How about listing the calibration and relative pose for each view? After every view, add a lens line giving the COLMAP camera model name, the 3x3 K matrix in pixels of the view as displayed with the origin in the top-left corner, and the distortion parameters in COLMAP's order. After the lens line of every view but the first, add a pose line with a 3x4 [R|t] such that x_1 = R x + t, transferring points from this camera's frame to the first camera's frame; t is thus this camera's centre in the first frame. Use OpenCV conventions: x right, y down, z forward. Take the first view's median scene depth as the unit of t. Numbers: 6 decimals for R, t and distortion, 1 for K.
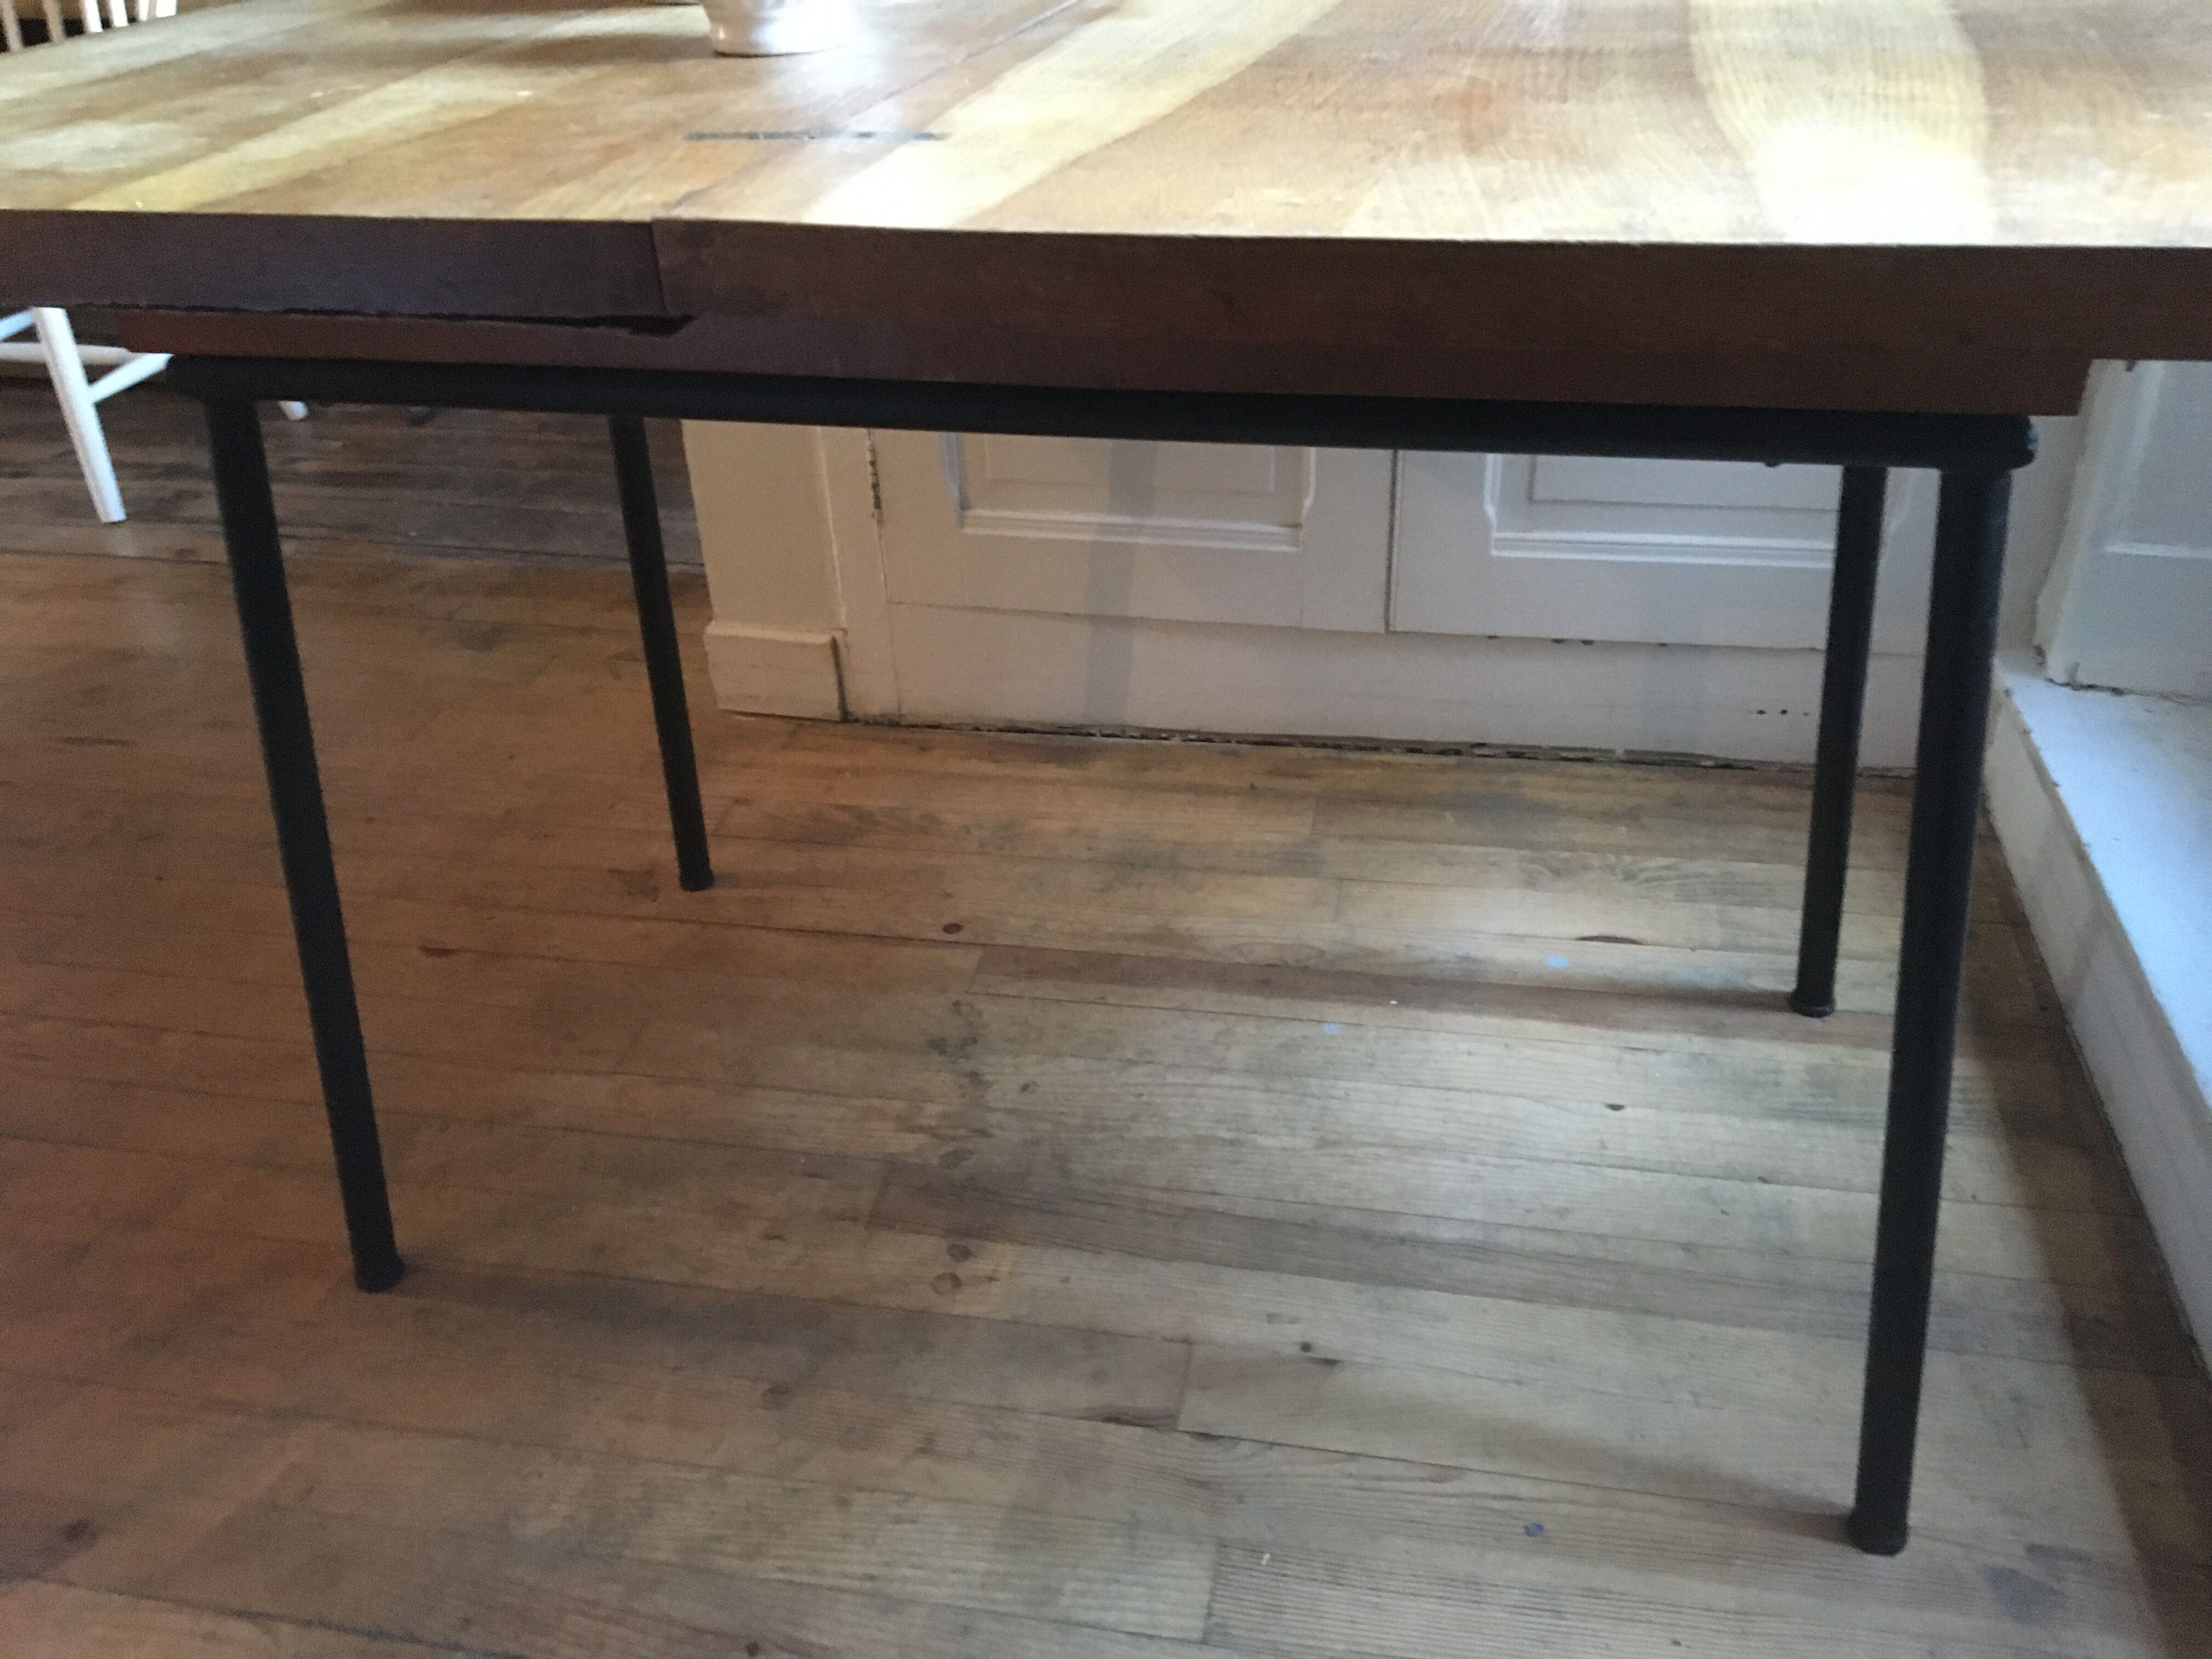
lens RADIAL K [[1874.1, 0, 1097.2], [0, 1874.1, 836.6], [0, 0, 1]] dist [0.083708, -0.141620]
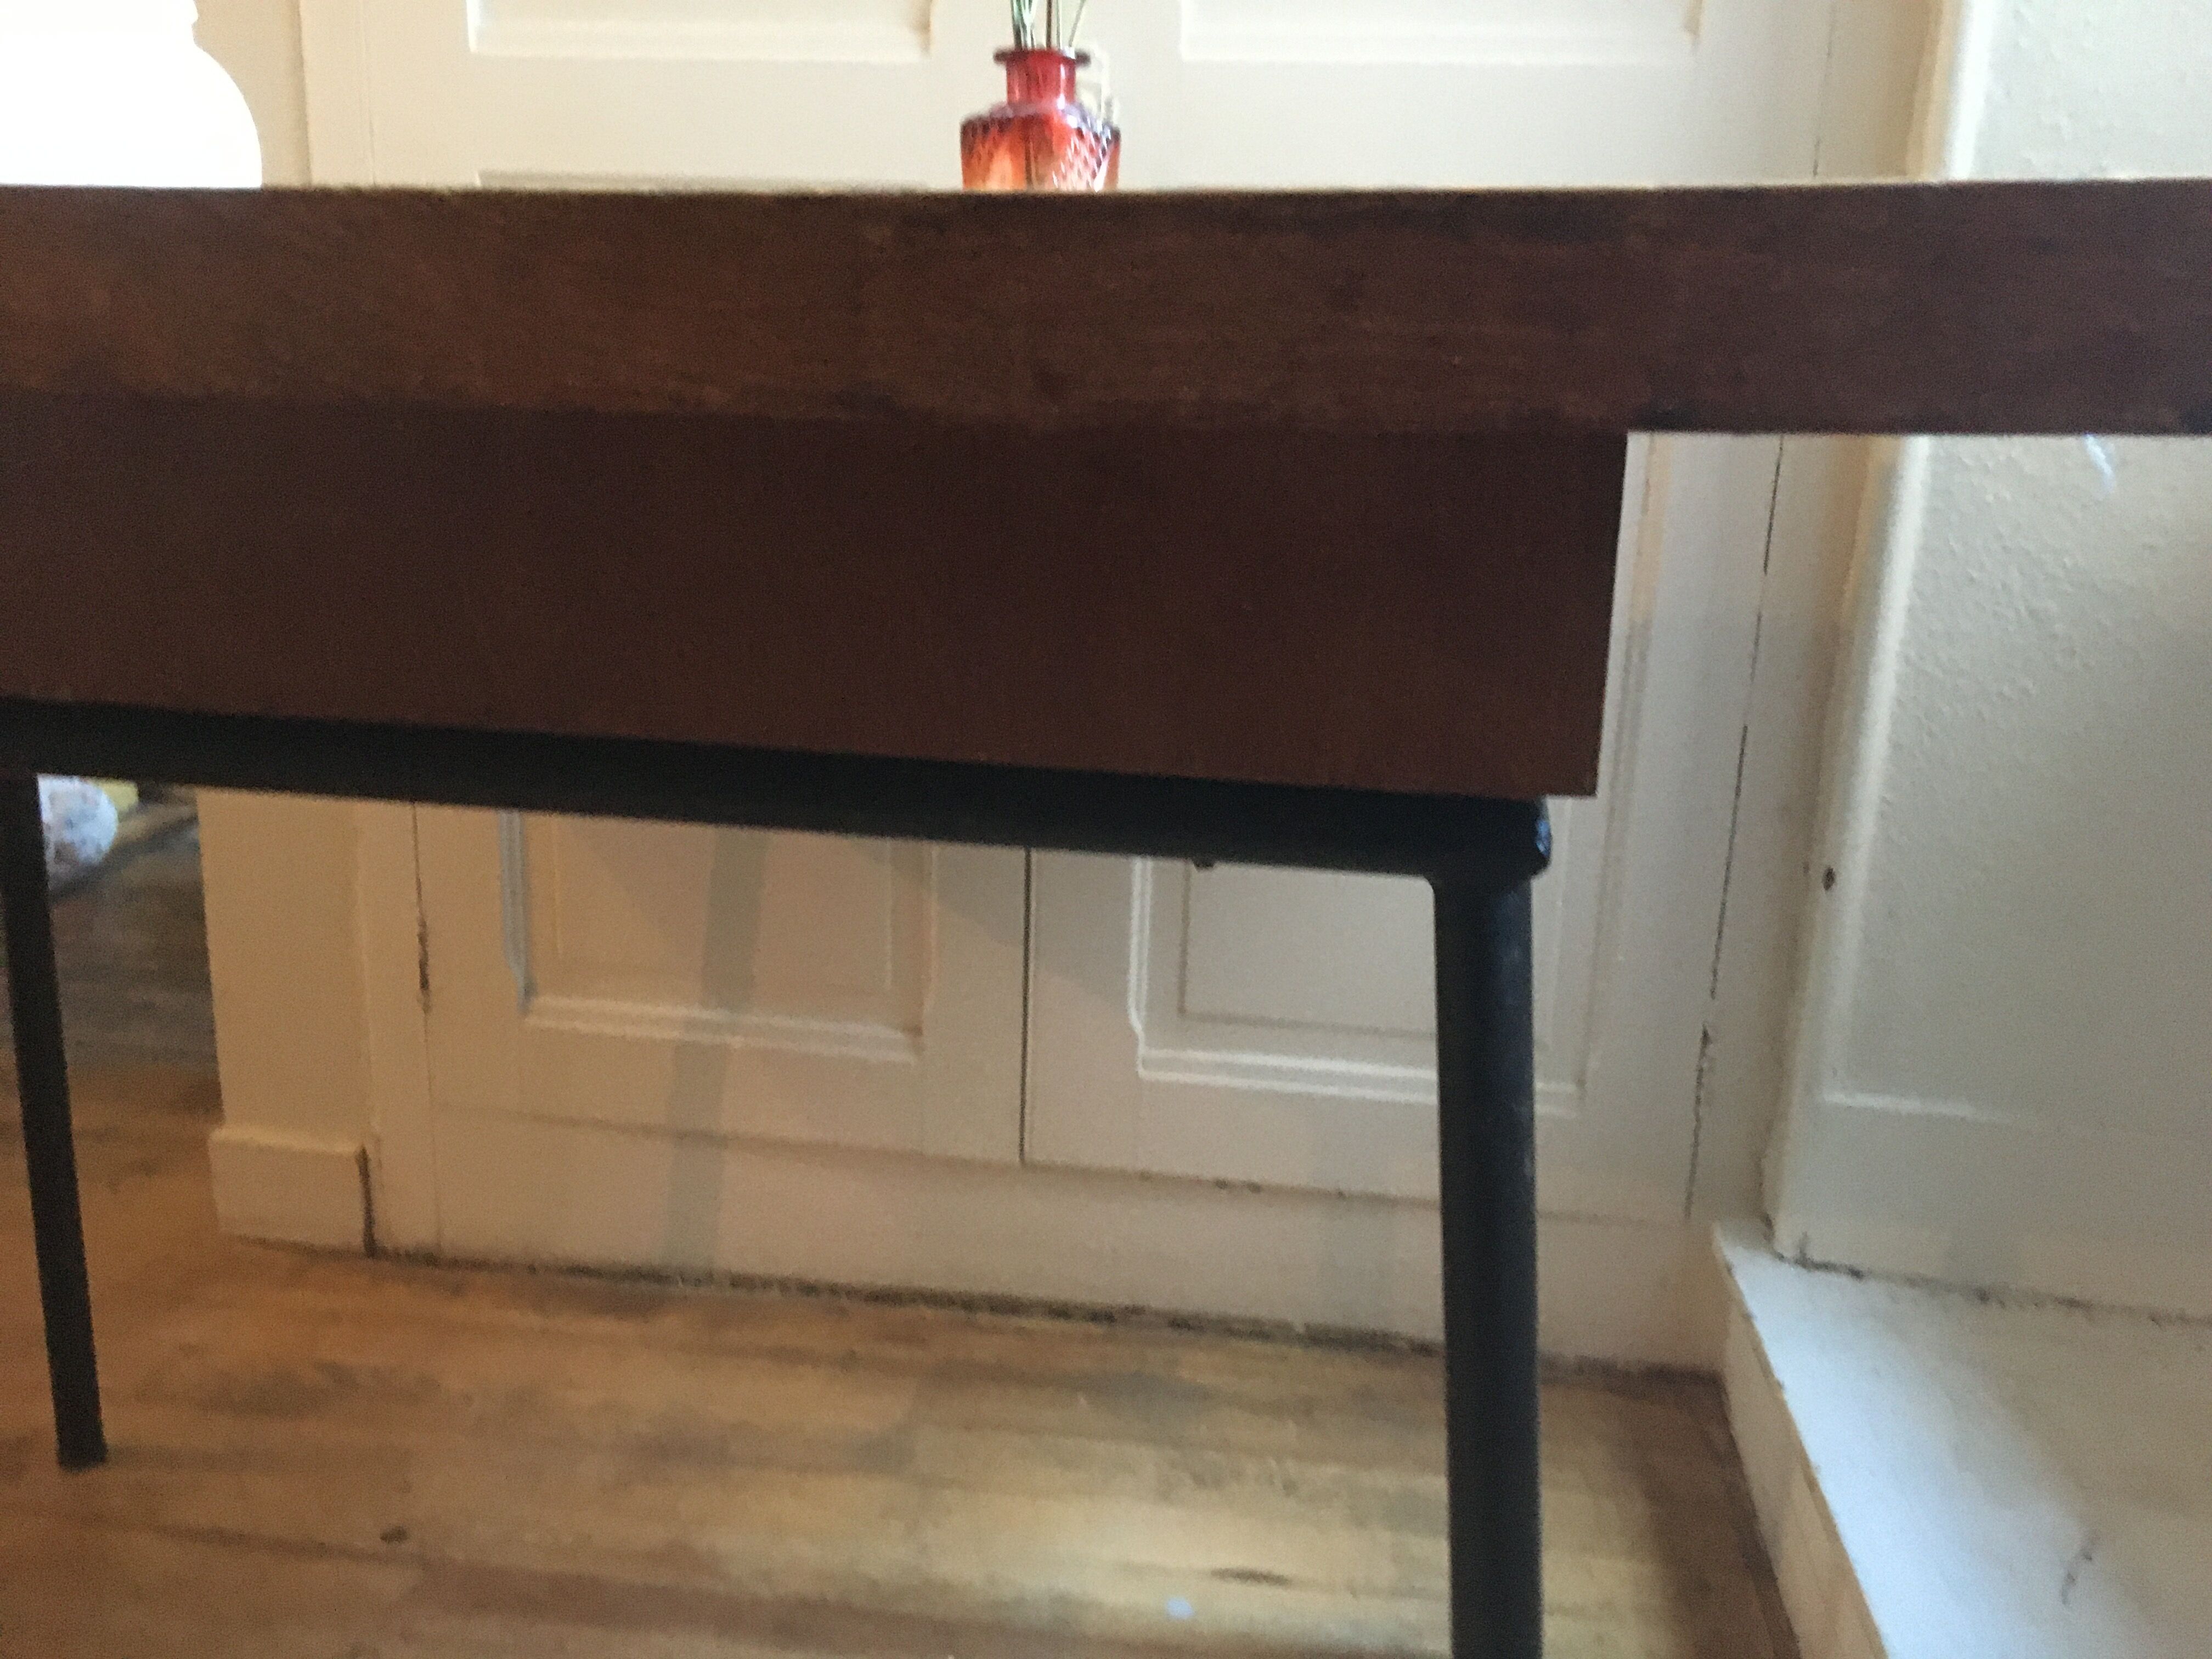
lens RADIAL K [[1874.1, 0, 1111.9], [0, 1874.1, 825.5], [0, 0, 1]] dist [0.083708, -0.141620]
pose [[0.995988, 0.056913, 0.069058, 0.149946], [-0.033424, 0.952443, -0.302878, -0.001322], [-0.083011, 0.299354, 0.950524, 0.188334]]
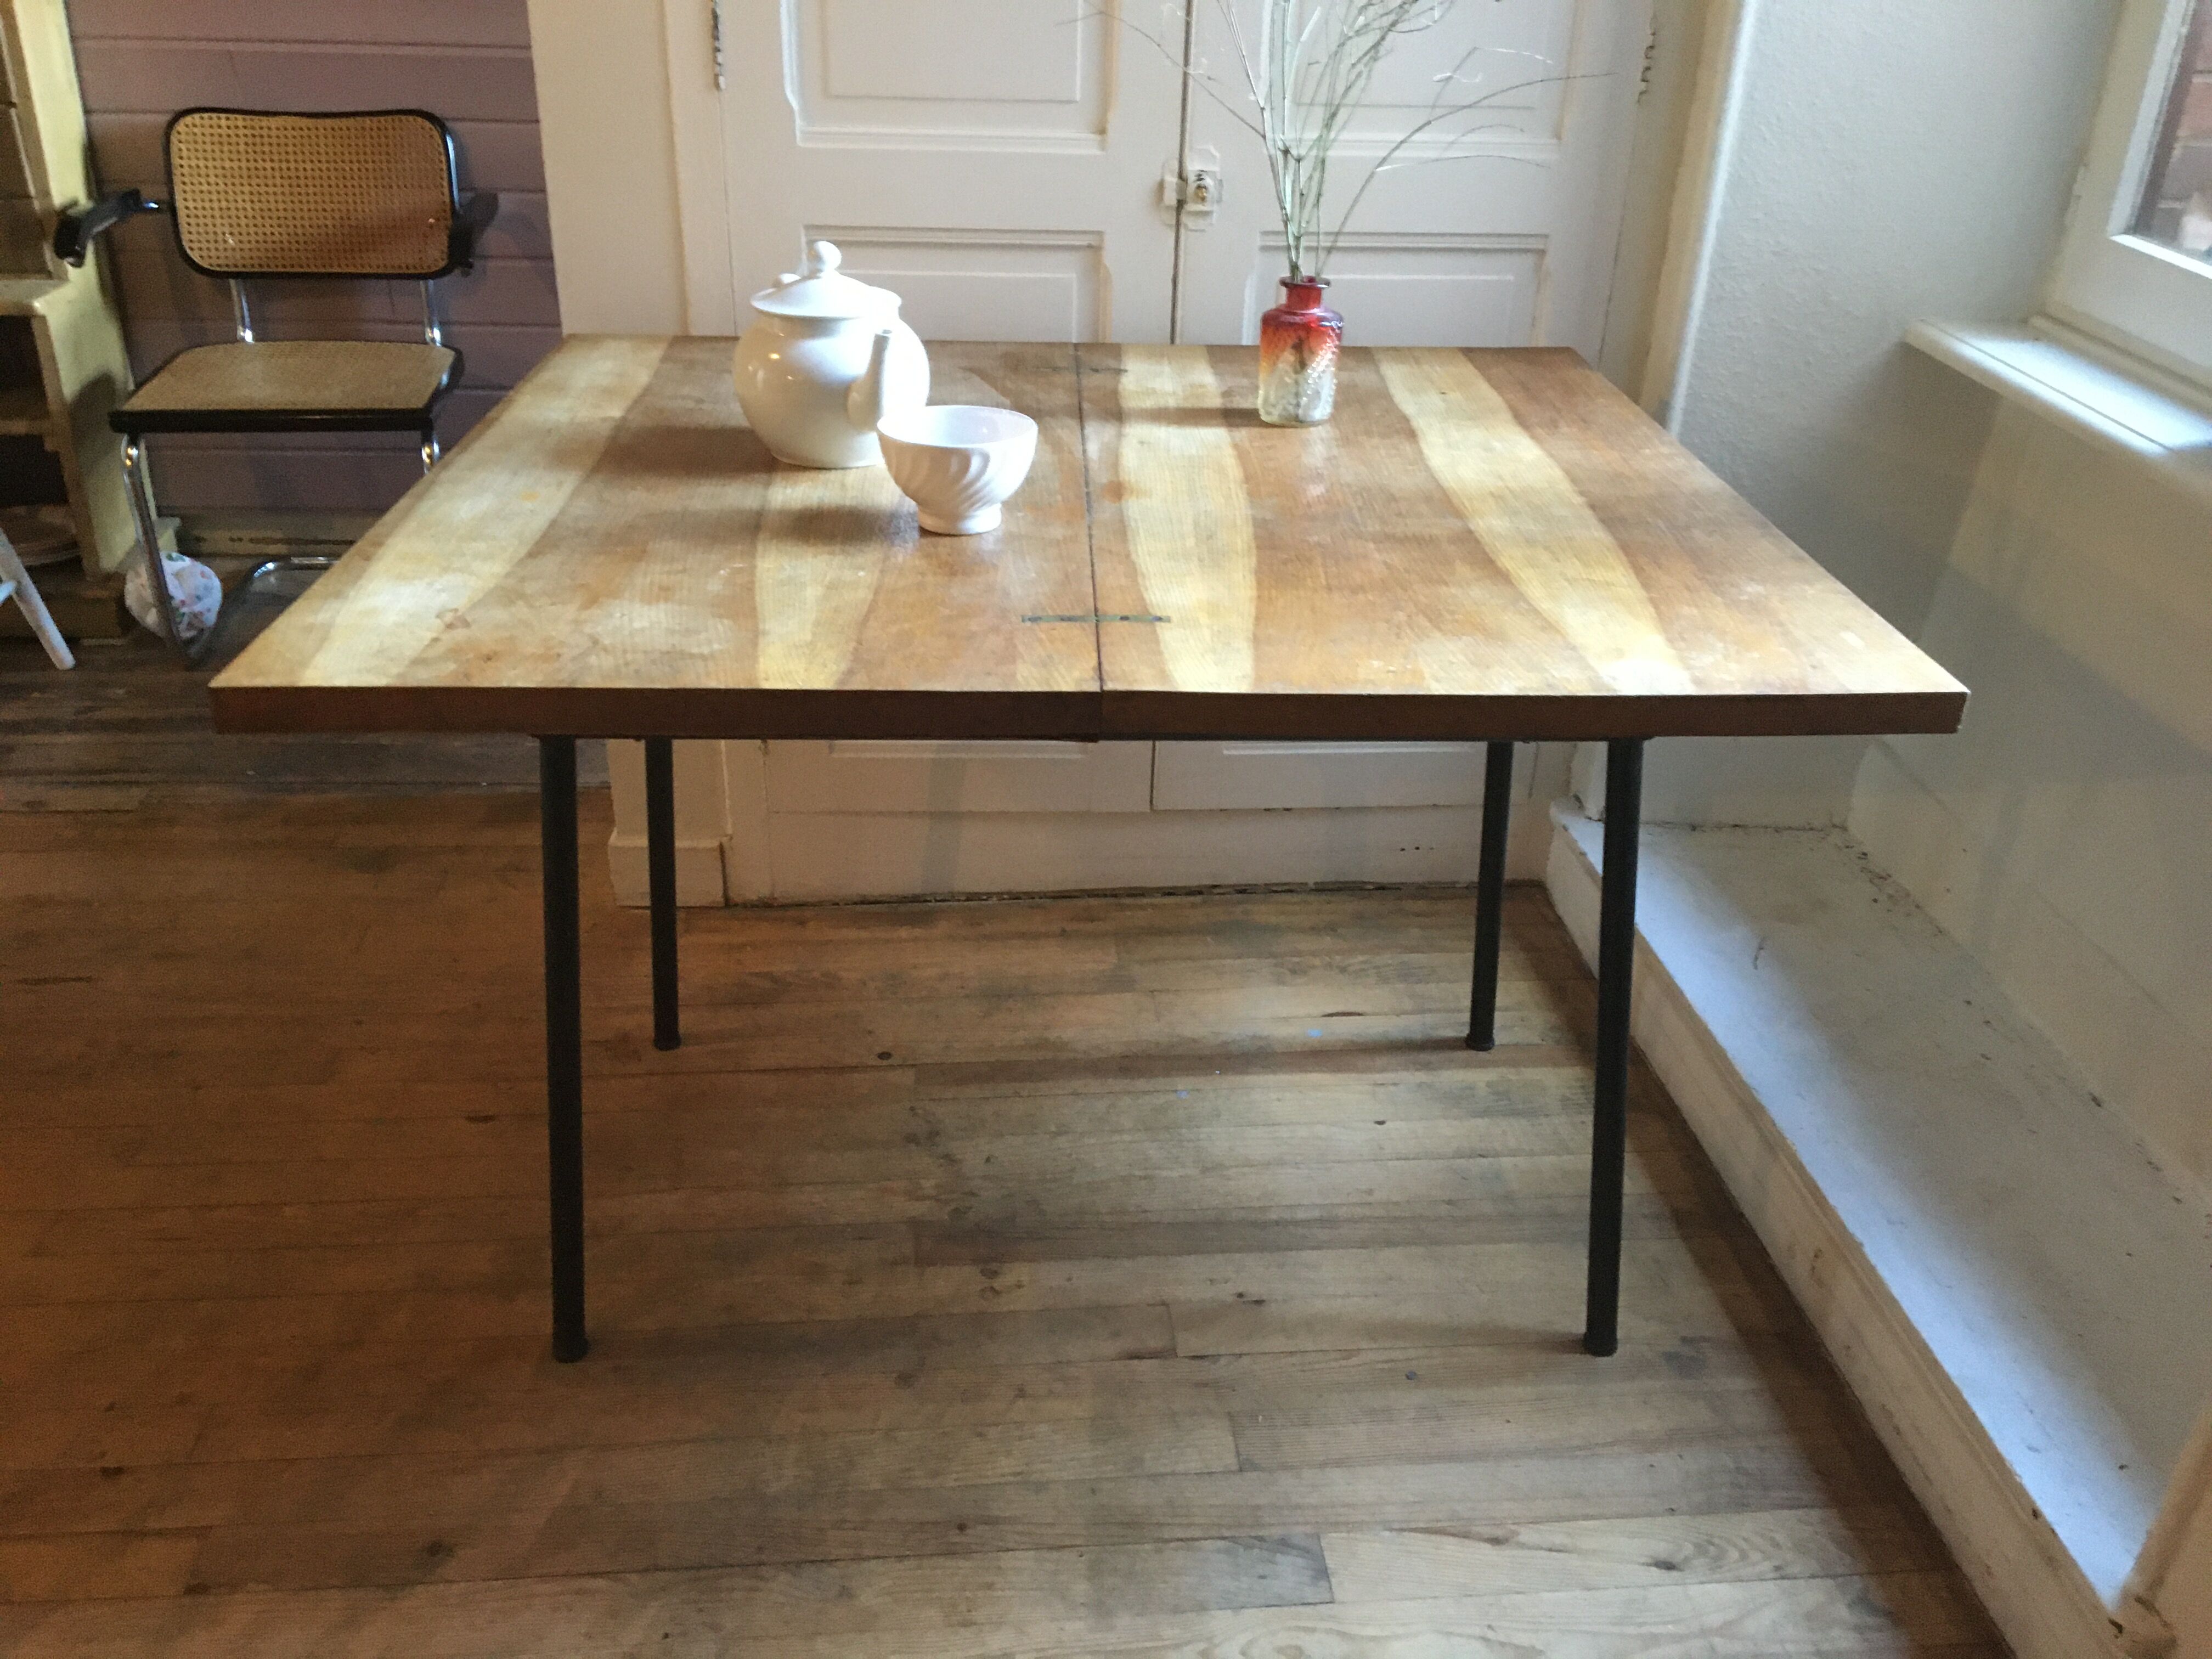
lens RADIAL K [[1874.1, 0, 1101.5], [0, 1874.1, 834.6], [0, 0, 1]] dist [0.083708, -0.141620]
pose [[0.957225, -0.072749, 0.280050, -0.315941], [0.091745, 0.994245, -0.055312, -0.021425], [-0.274415, 0.078640, 0.958391, -0.367430]]
